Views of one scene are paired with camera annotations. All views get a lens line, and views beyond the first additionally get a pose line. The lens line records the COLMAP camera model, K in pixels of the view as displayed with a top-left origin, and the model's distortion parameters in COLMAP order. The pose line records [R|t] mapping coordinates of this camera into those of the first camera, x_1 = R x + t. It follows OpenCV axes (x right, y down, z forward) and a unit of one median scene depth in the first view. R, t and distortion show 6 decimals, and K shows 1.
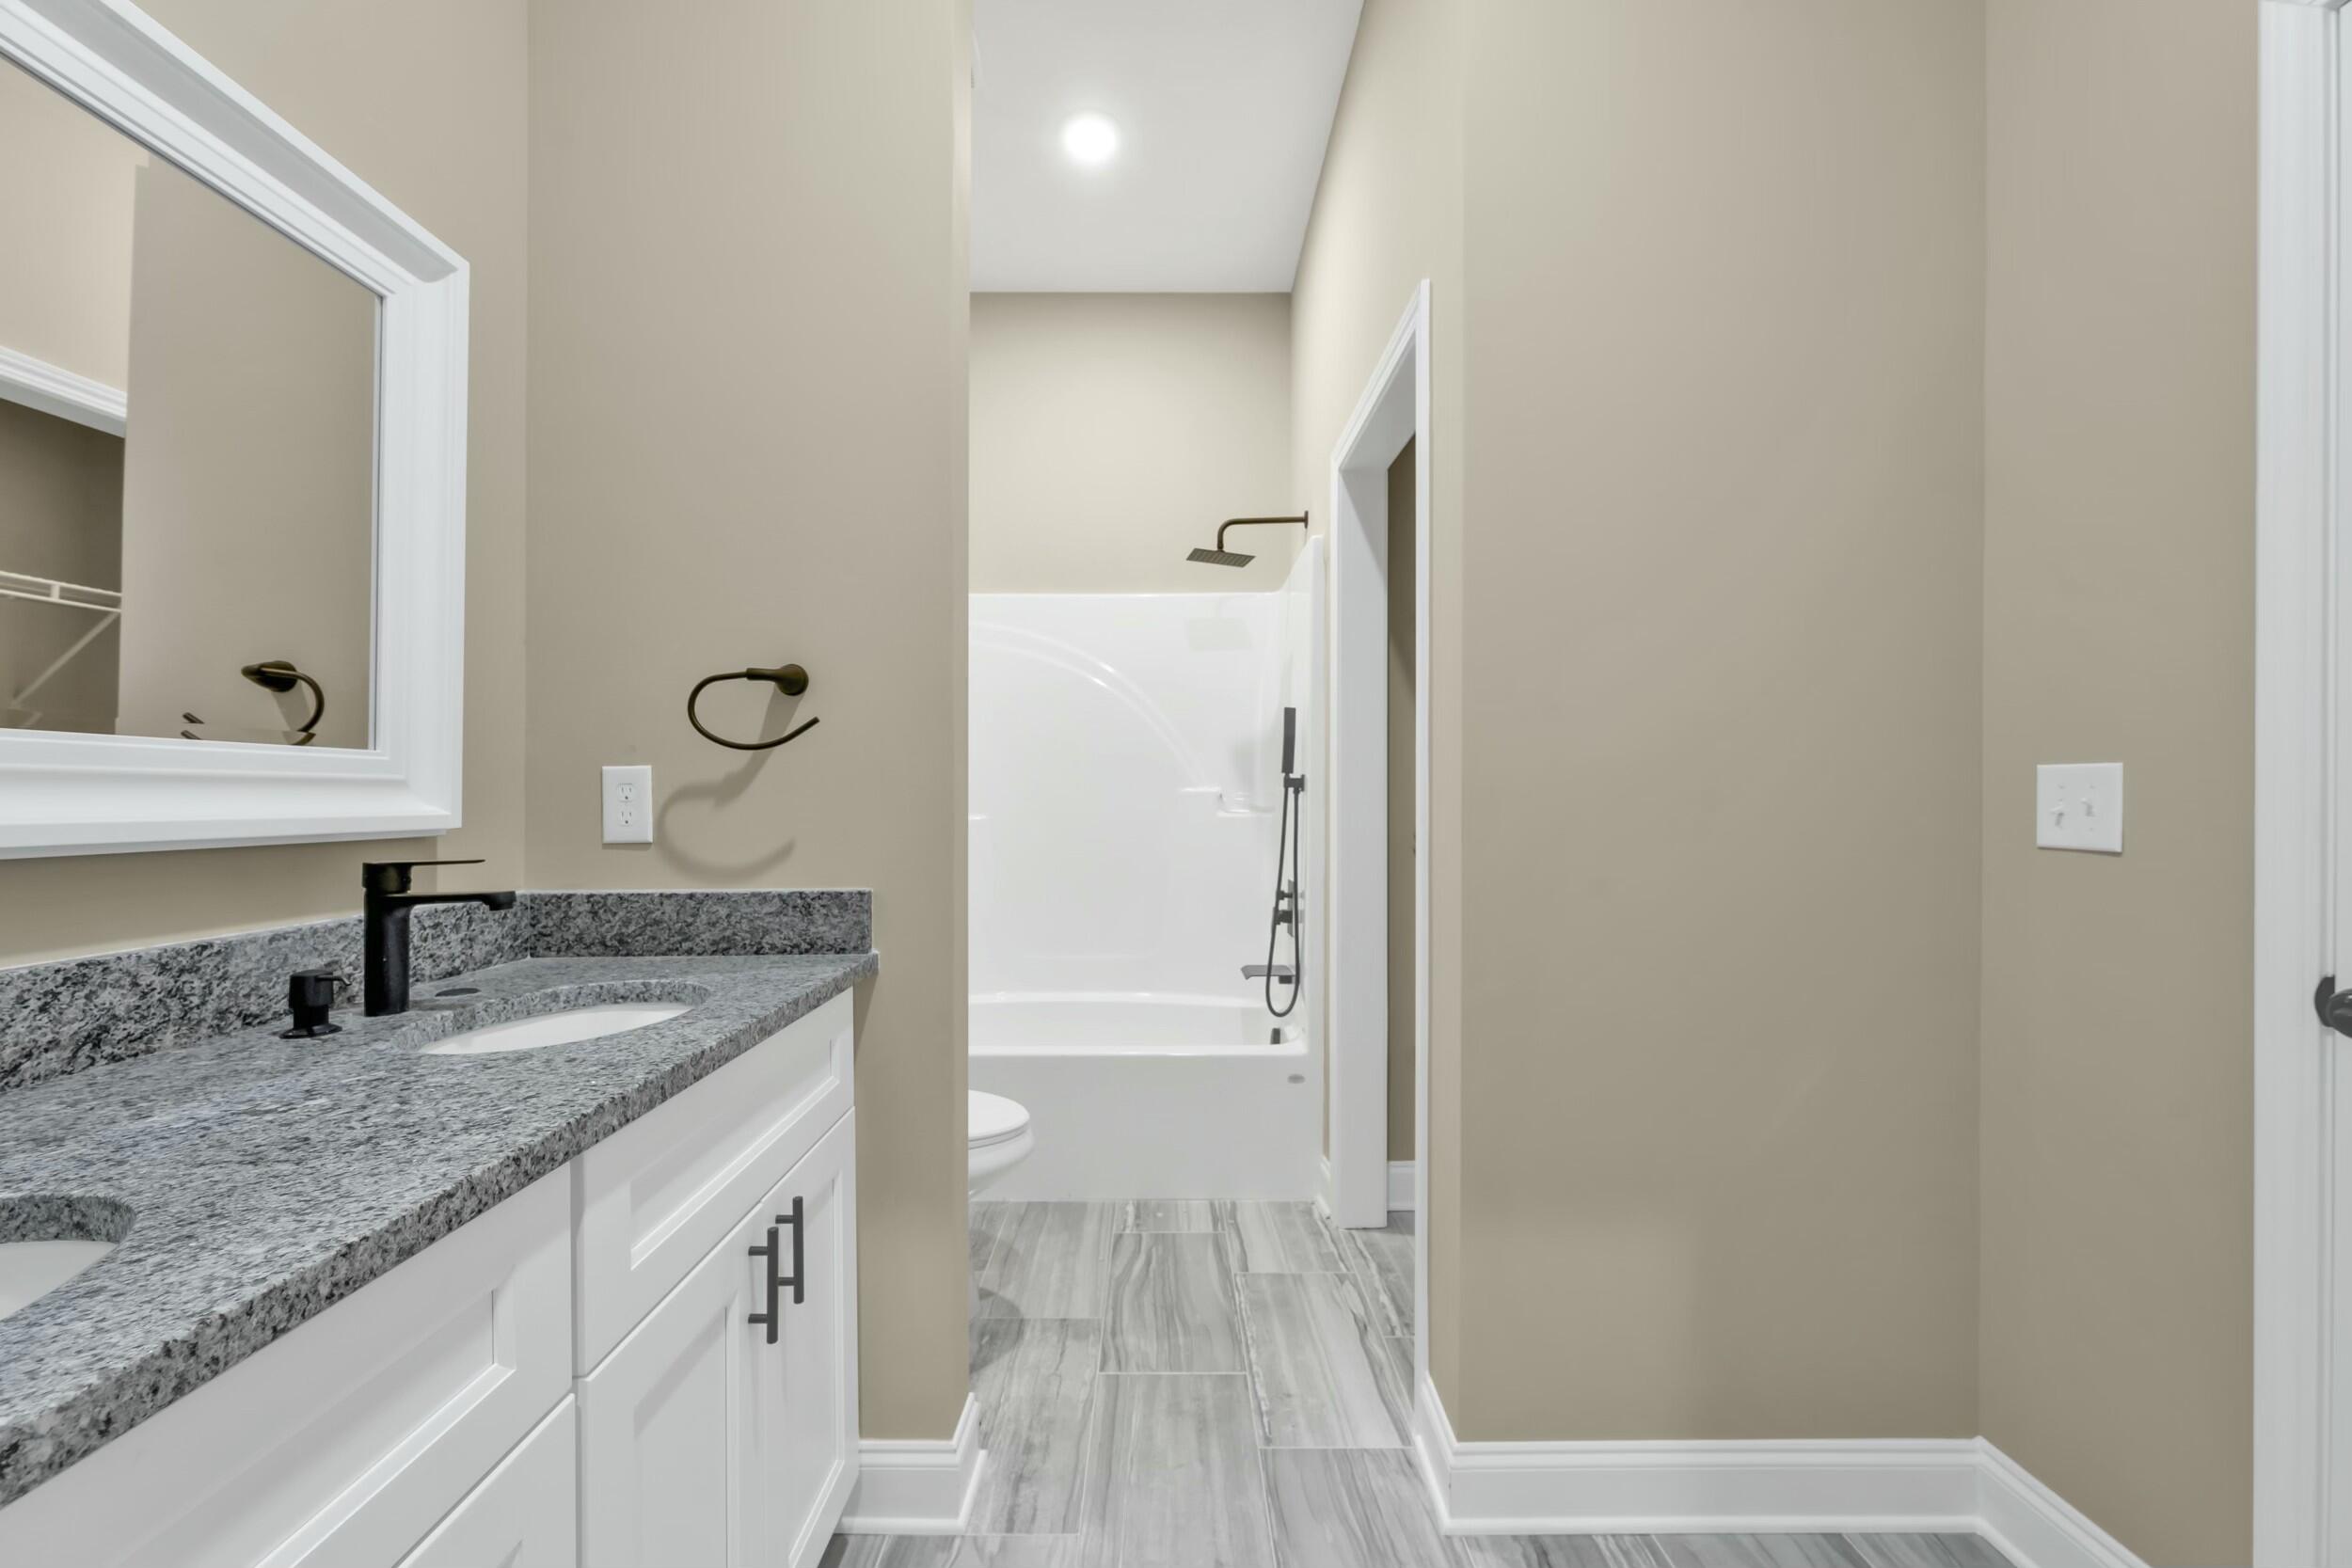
lens RADIAL K [[935.0, 0, 1166.5], [0, 935.0, 794.2], [0, 0, 1]] dist [0.002162, 0.000003]
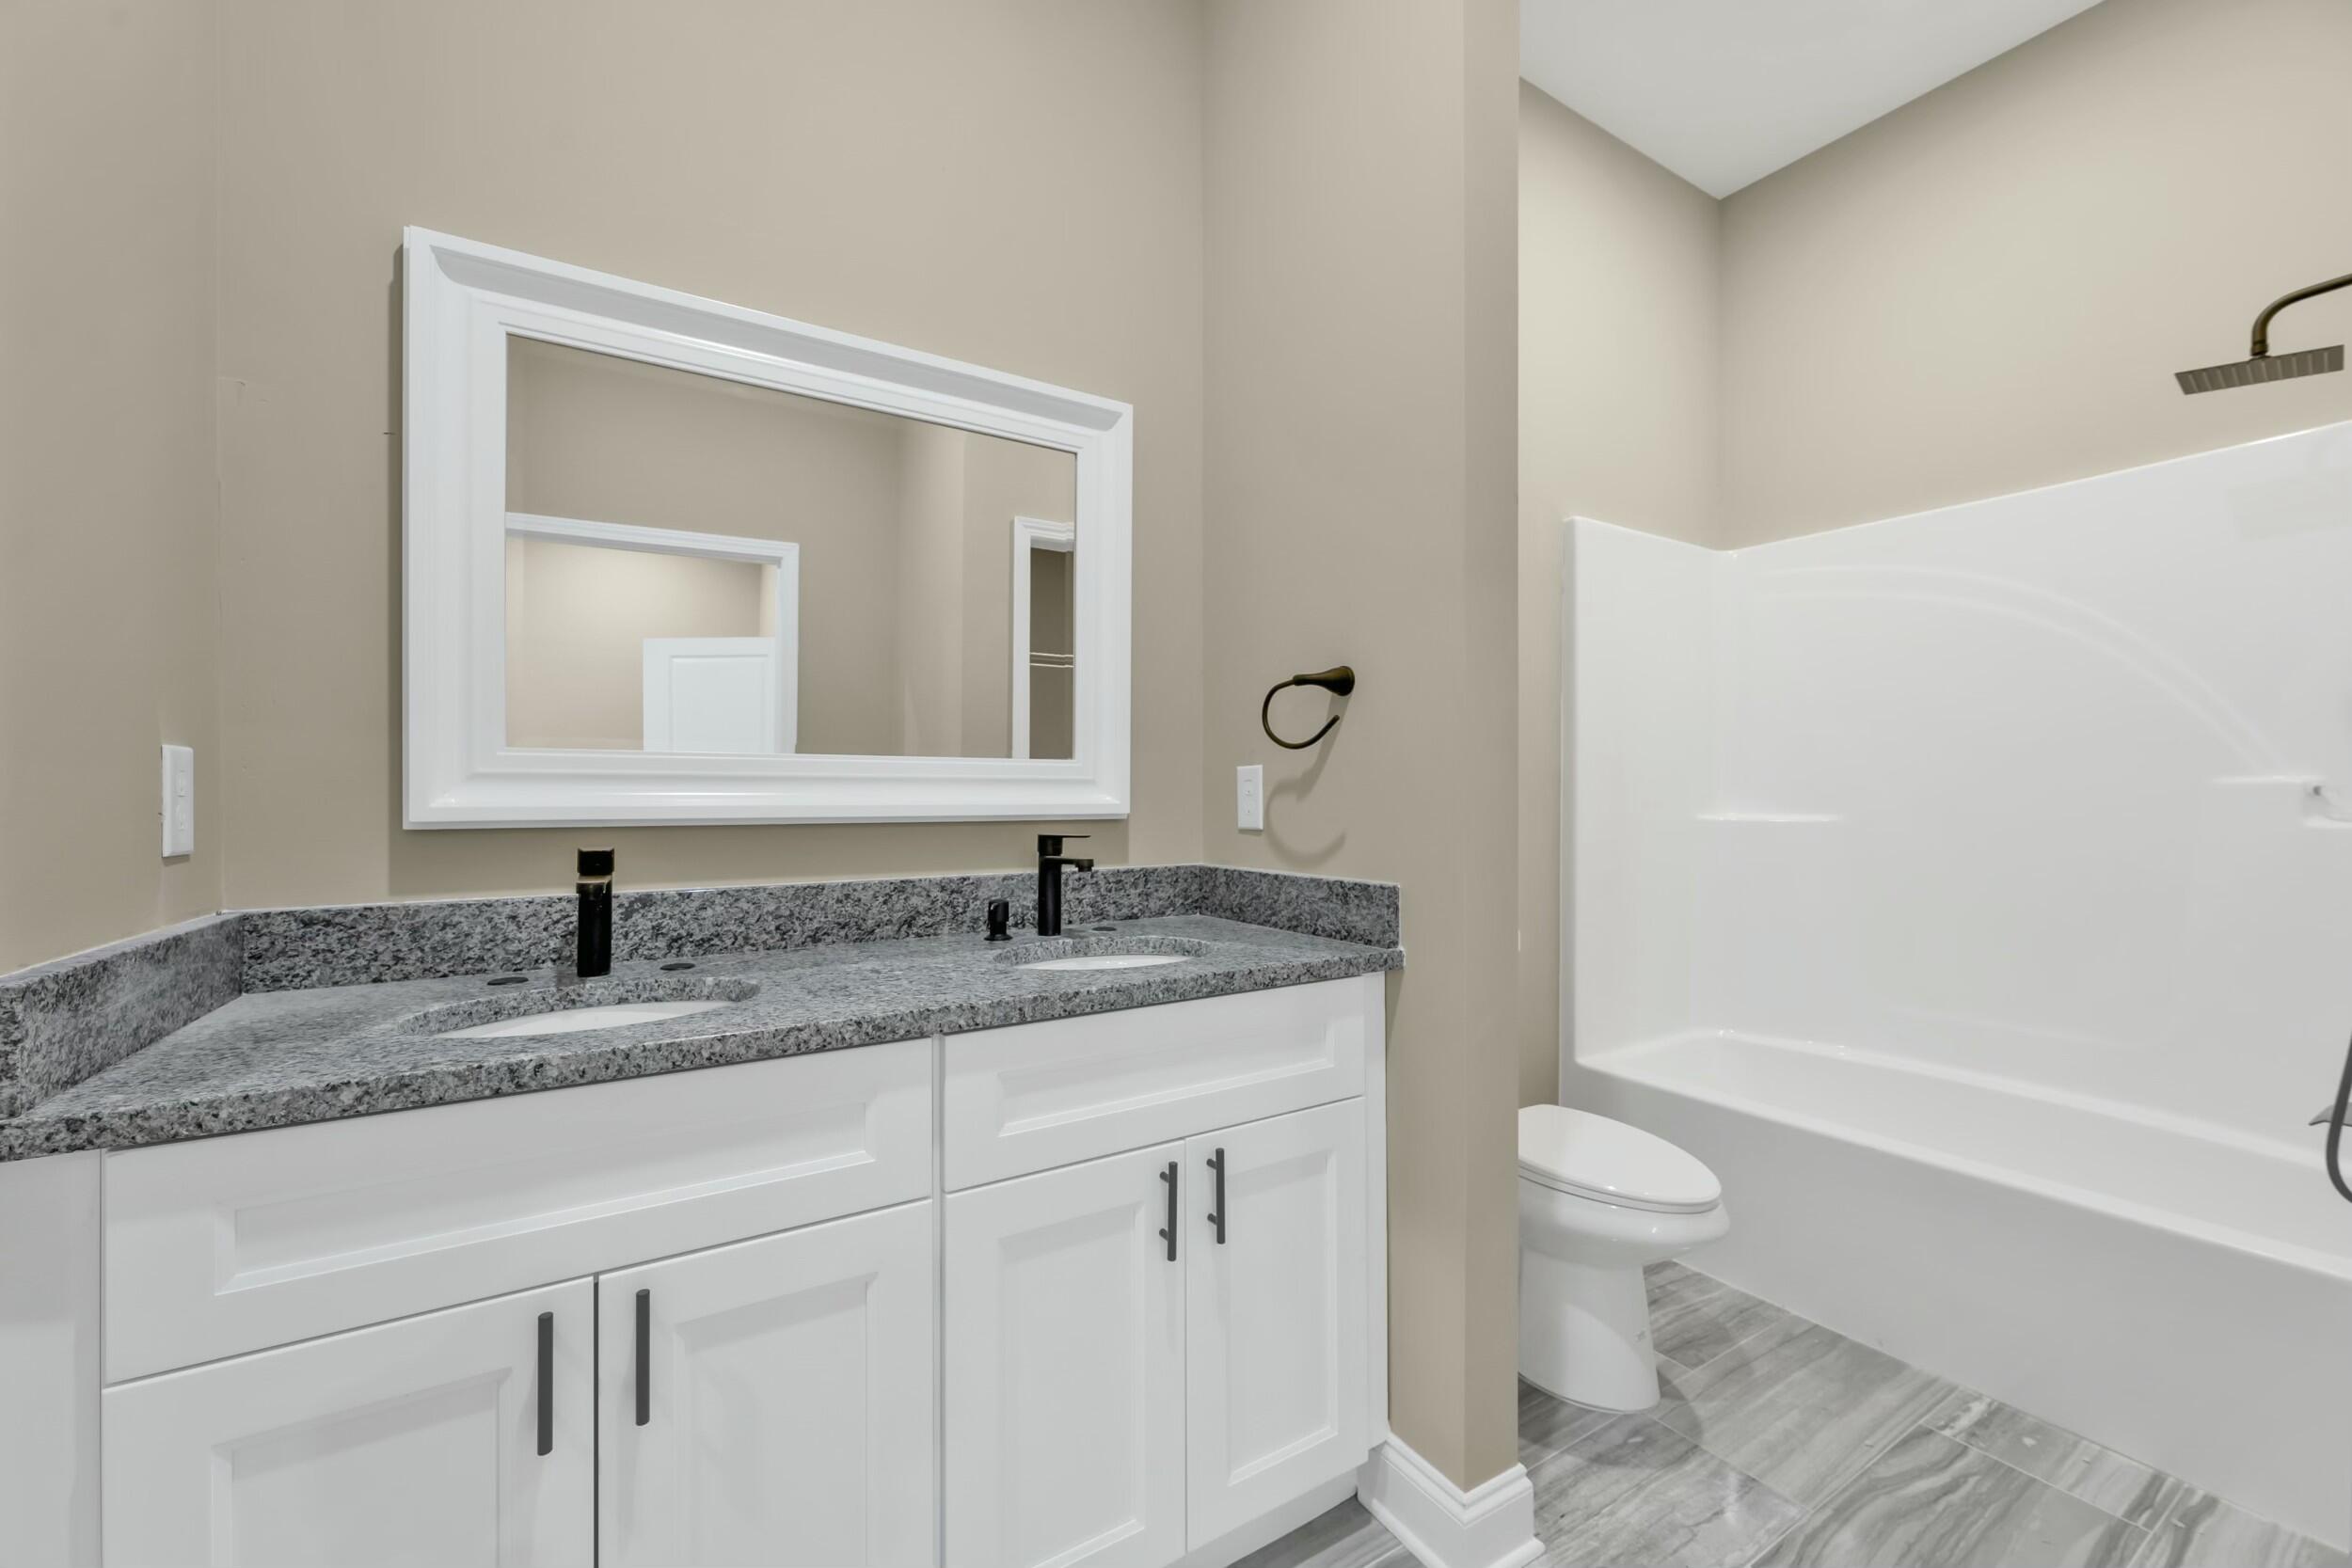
lens RADIAL K [[935.0, 0, 1166.5], [0, 935.0, 794.2], [0, 0, 1]] dist [0.002162, 0.000003]
pose [[0.522803, 0.002646, -0.852450, 0.423201], [0.002160, 0.999988, 0.004428, 0.001236], [0.852451, -0.004156, 0.522791, 0.292141]]
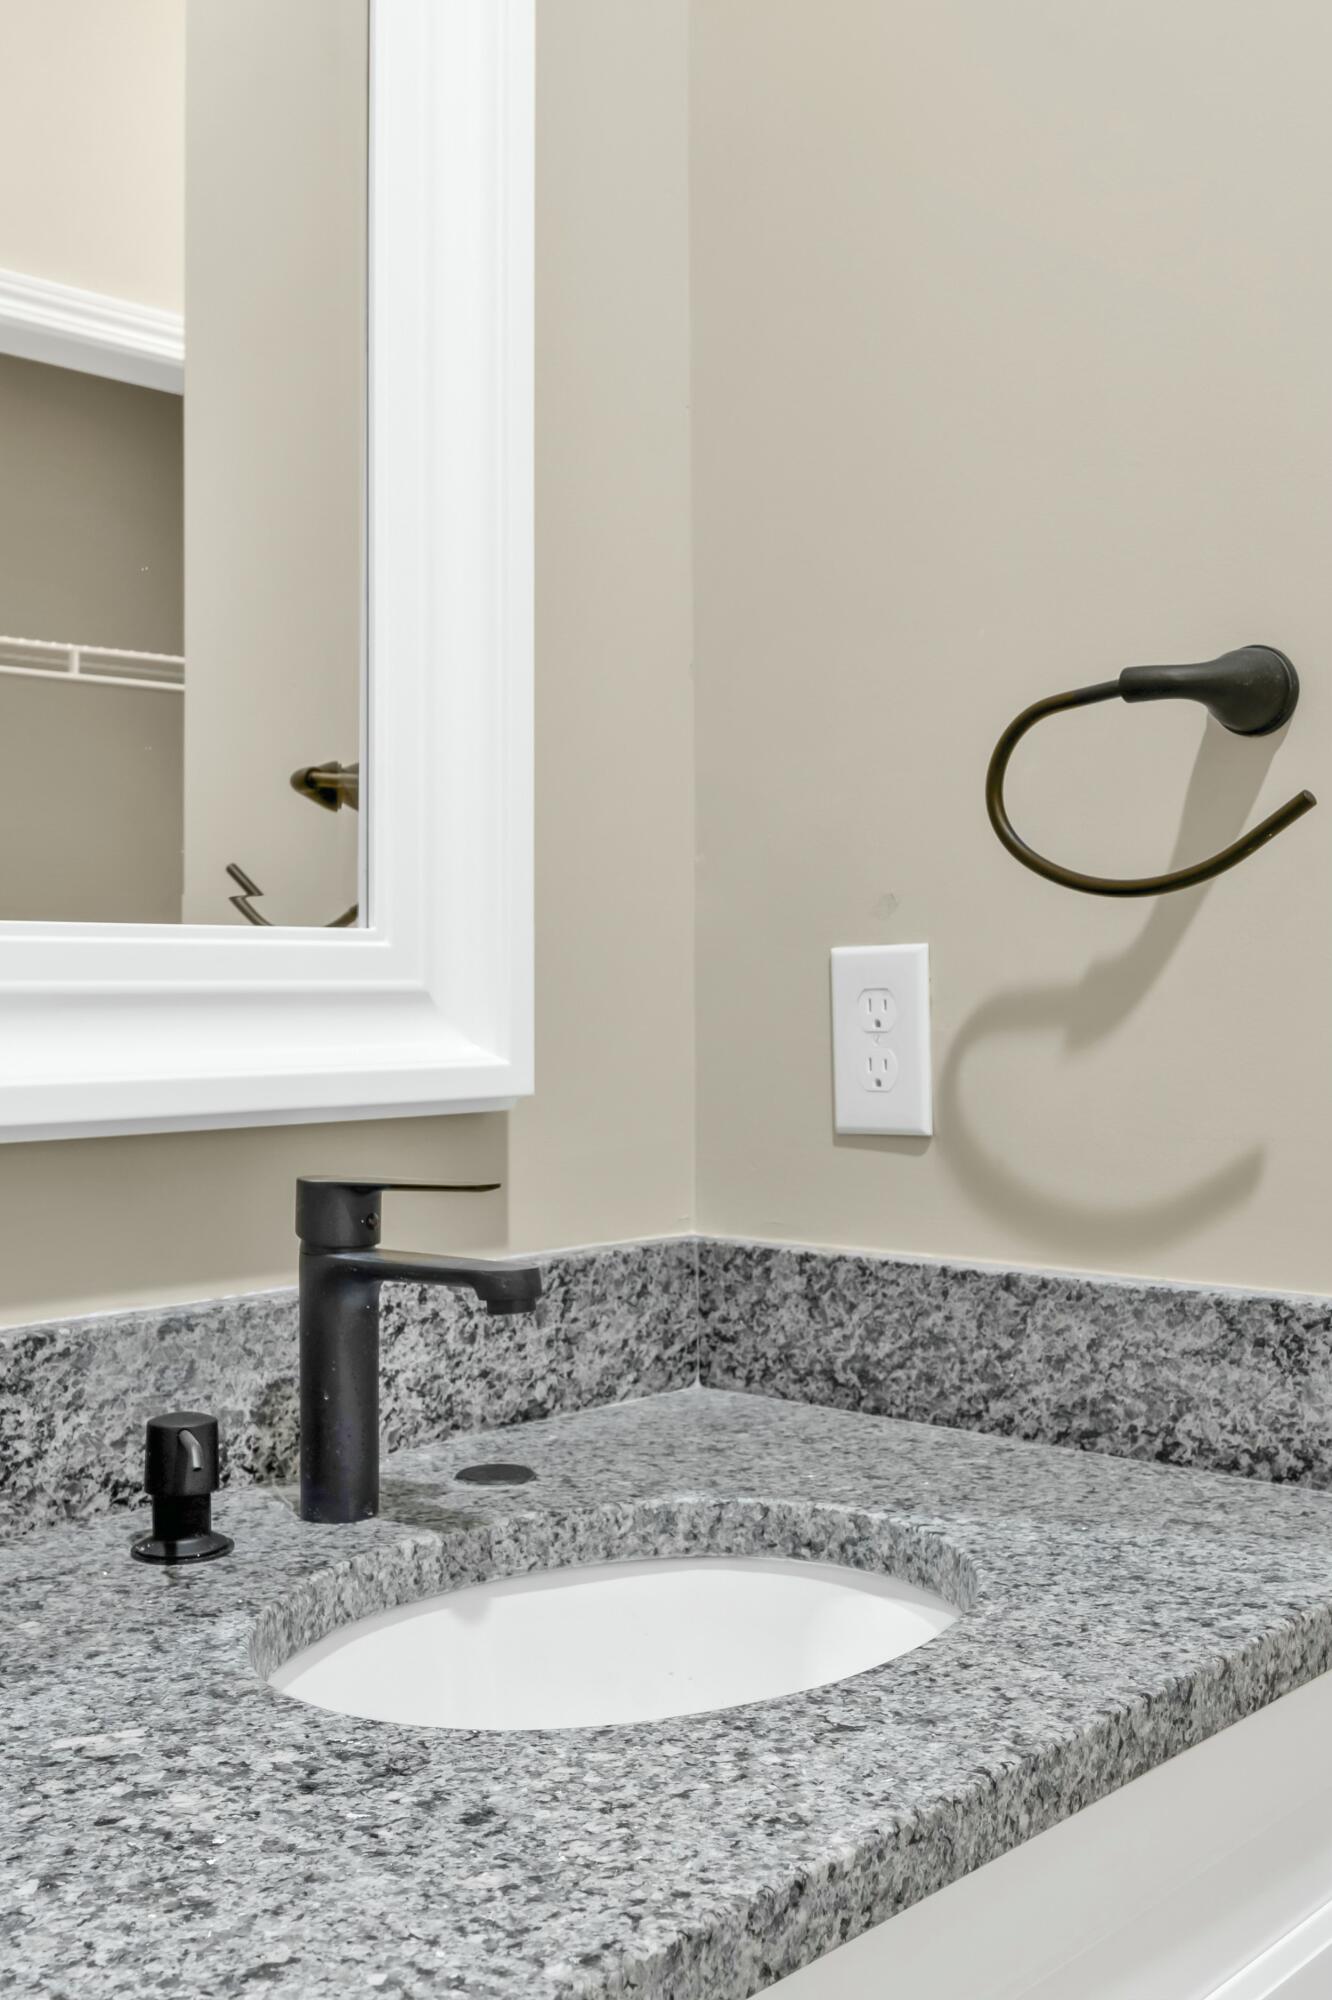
lens RADIAL K [[2001.4, 0, 656.4], [0, 2001.4, 996.6], [0, 0, 1]] dist [-0.002114, 0.010488]
pose [[0.721116, 0.000199, -0.692815, -0.046186], [0.007358, 0.999941, 0.007945, -0.016094], [0.692776, -0.010827, 0.721072, 0.323726]]
